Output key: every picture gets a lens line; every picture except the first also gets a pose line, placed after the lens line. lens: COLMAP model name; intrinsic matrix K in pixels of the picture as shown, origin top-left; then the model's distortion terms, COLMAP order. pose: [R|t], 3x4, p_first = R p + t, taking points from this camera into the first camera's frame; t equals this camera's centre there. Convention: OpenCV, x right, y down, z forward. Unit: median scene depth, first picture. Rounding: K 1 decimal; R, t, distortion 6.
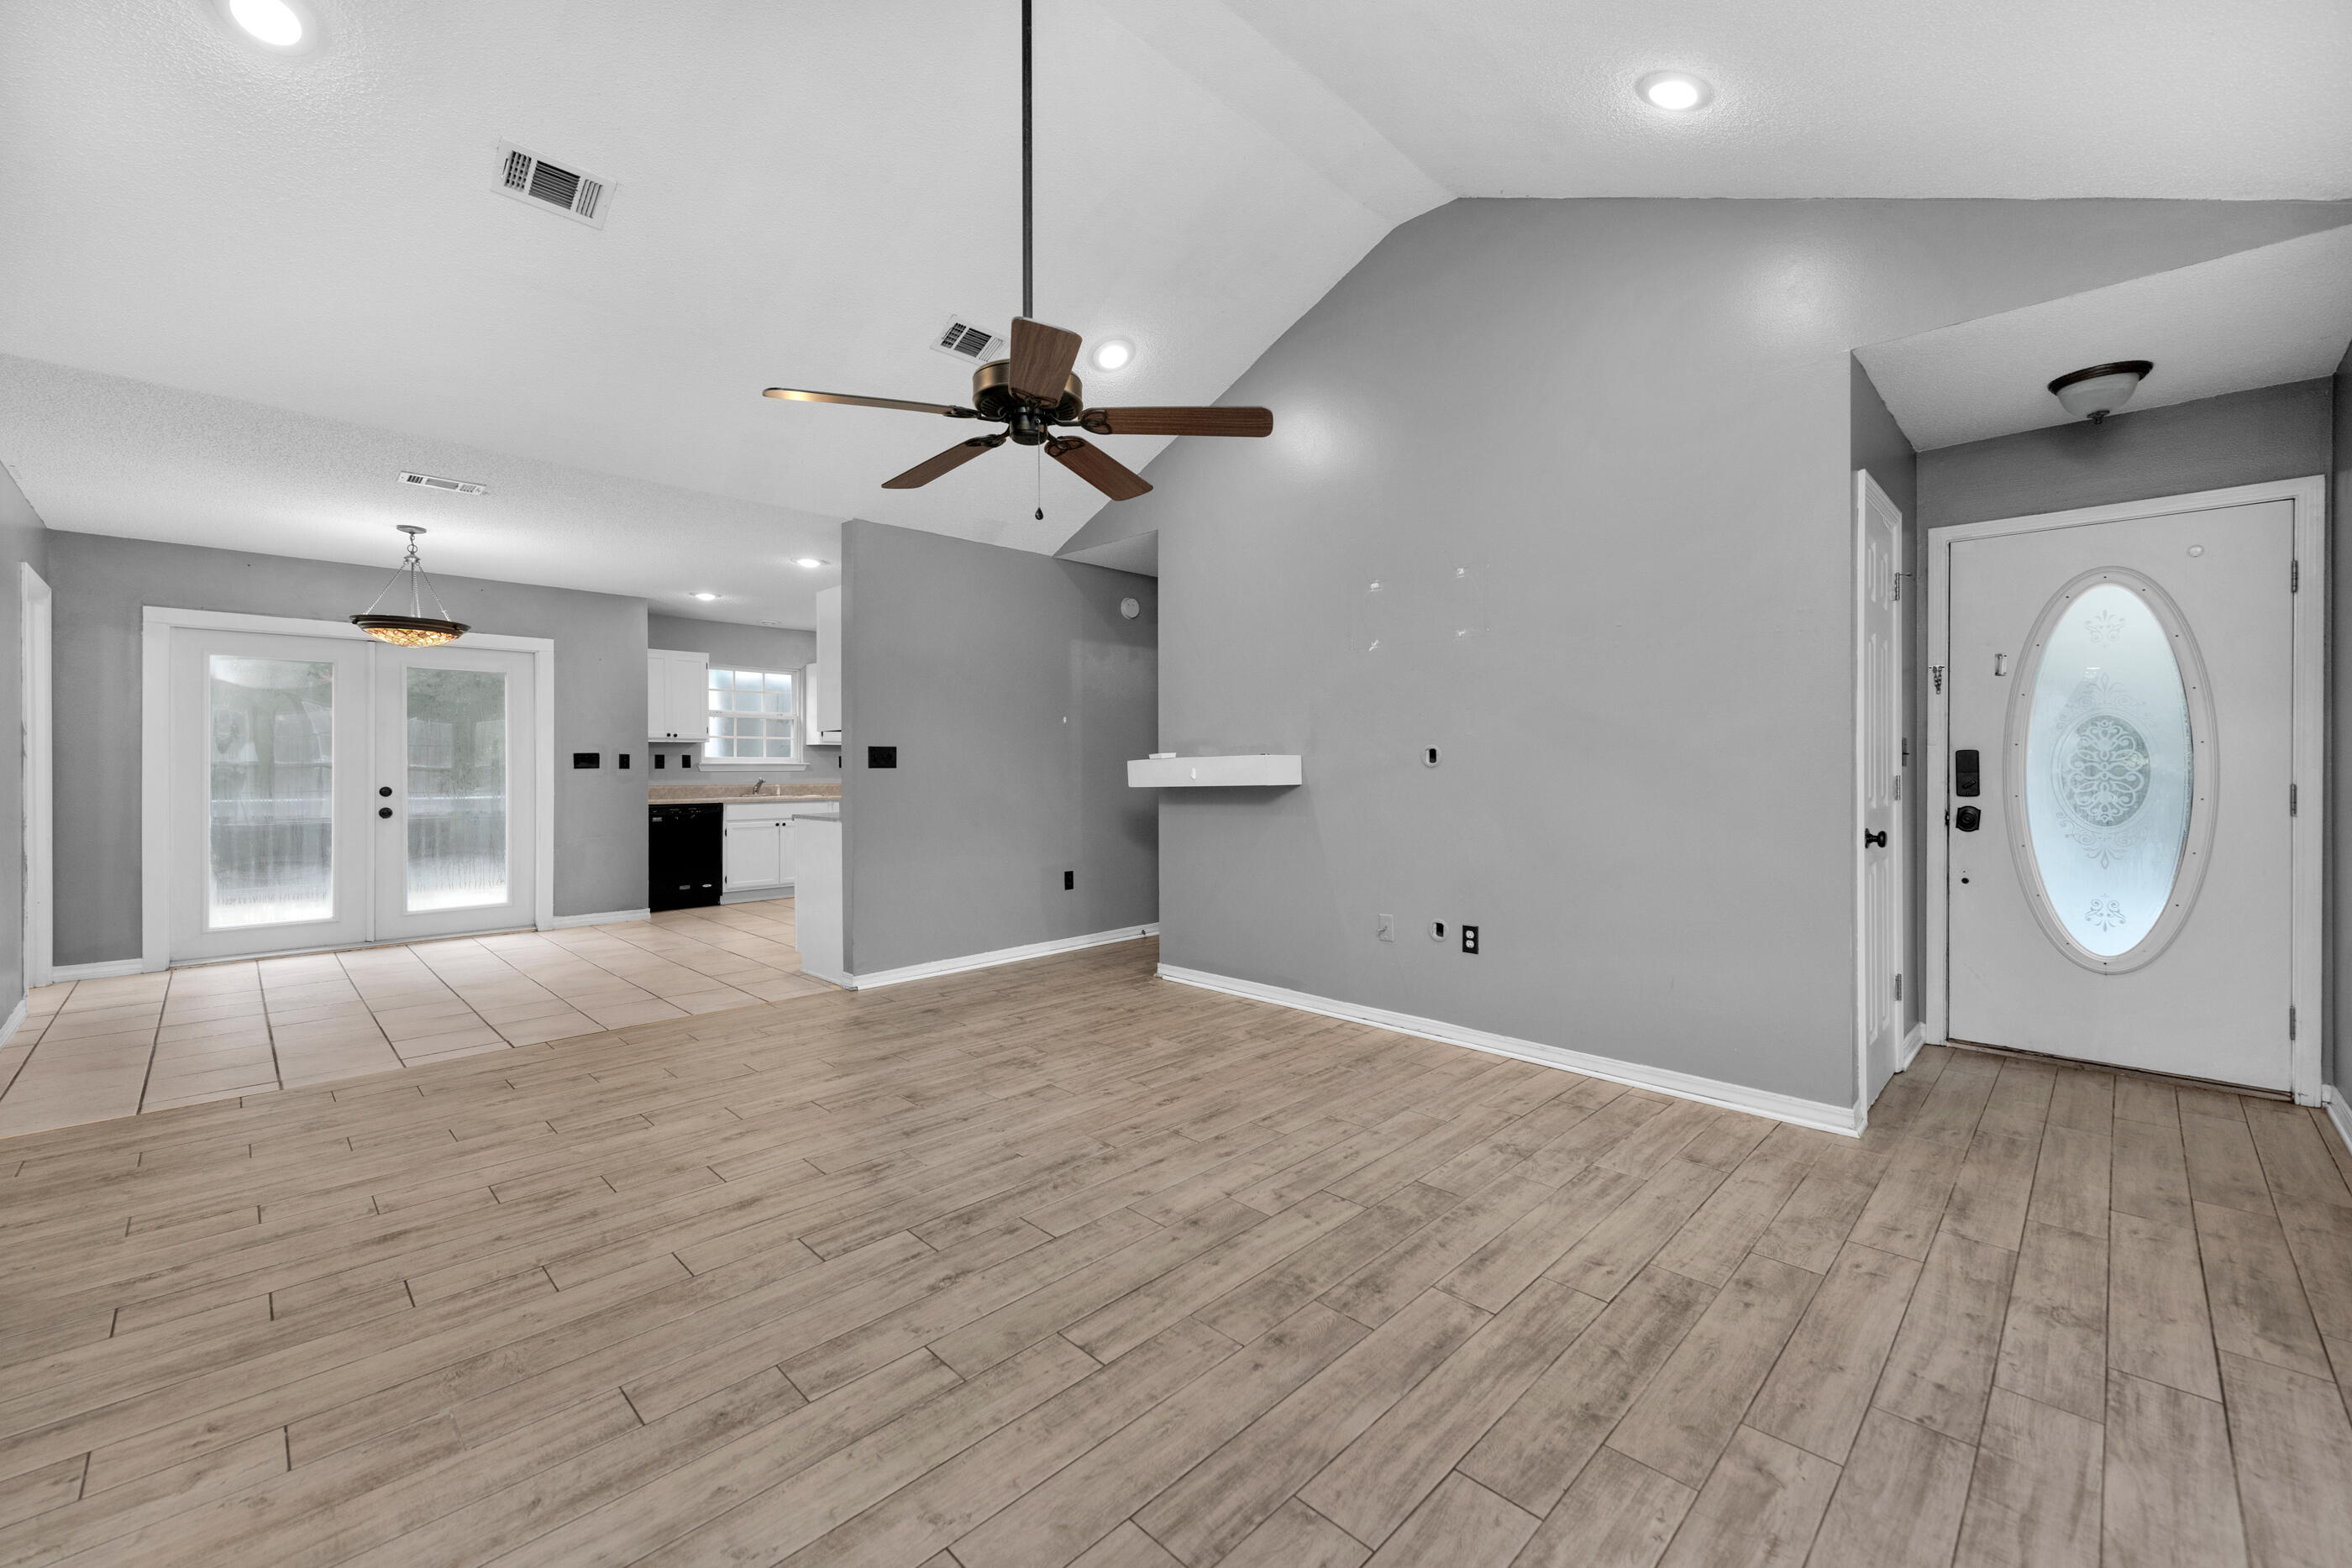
lens RADIAL K [[967.5, 0, 1125.6], [0, 967.5, 766.3], [0, 0, 1]] dist [0.018063, -0.006265]
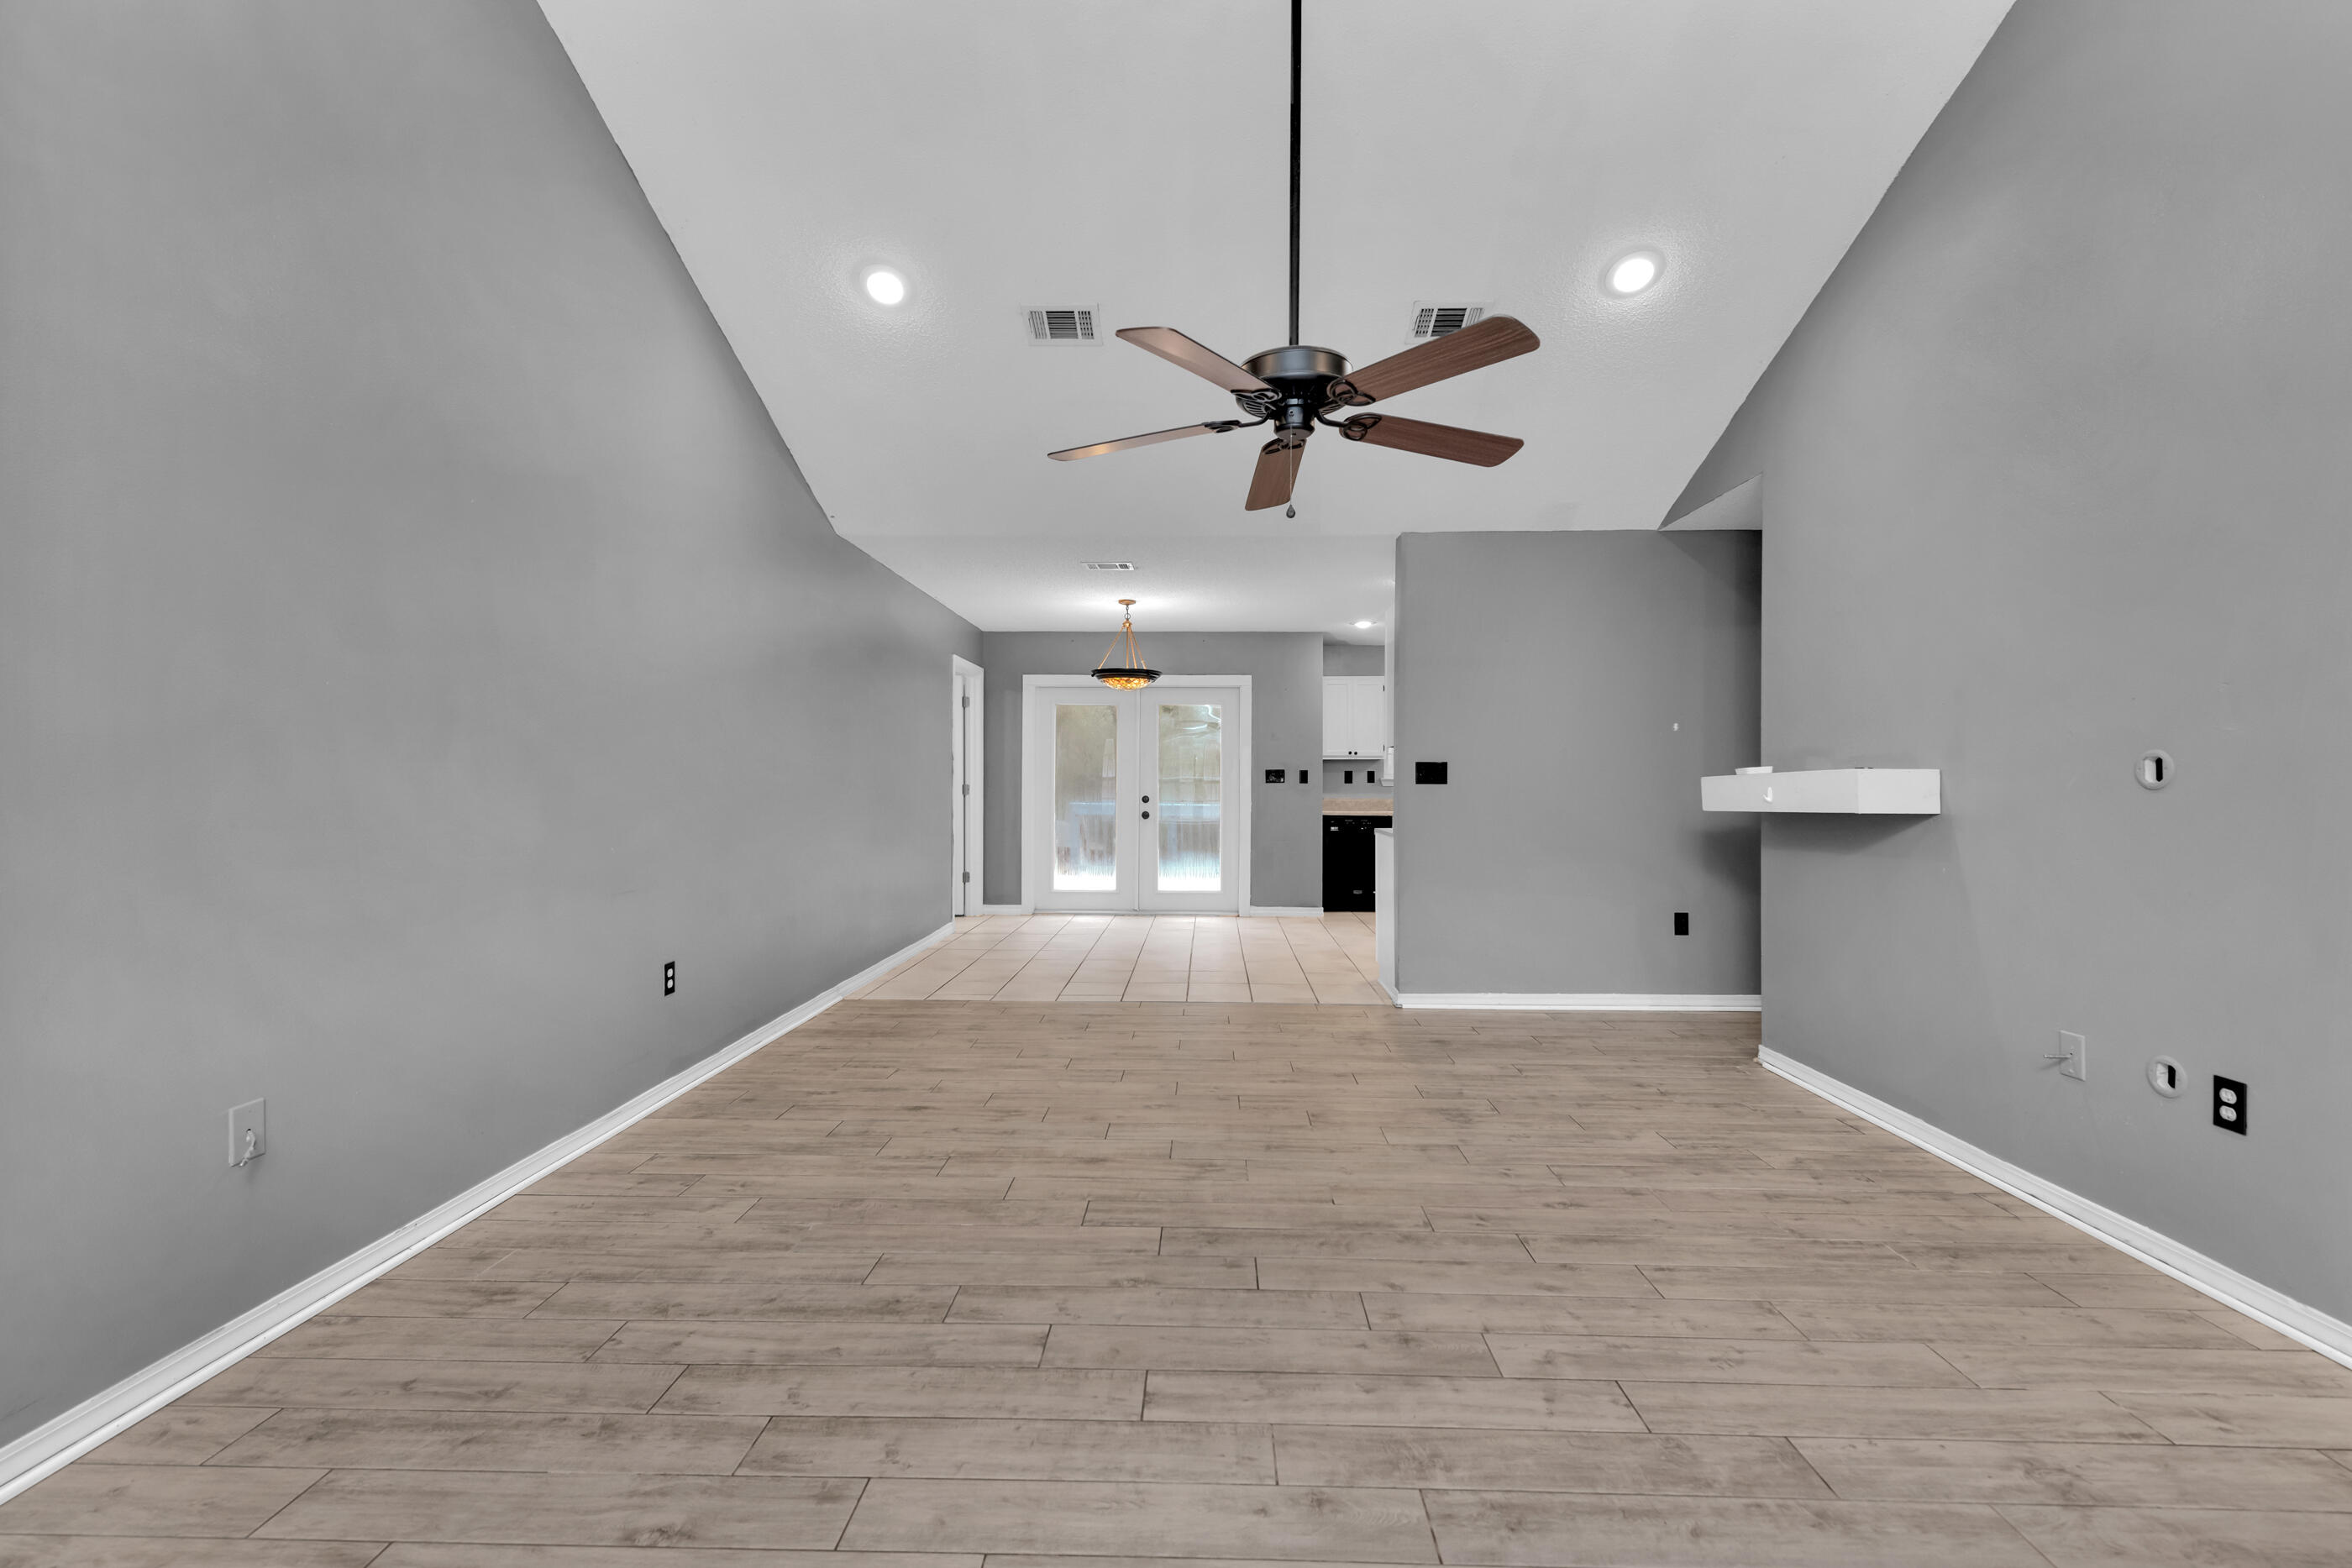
lens RADIAL K [[950.4, 0, 1143.5], [0, 950.4, 777.7], [0, 0, 1]] dist [0.018116, -0.005831]
pose [[0.690848, 0.002779, -0.722995, 0.386758], [-0.005874, 0.999981, -0.001769, -0.001940], [0.722977, 0.005469, 0.690851, 0.215437]]
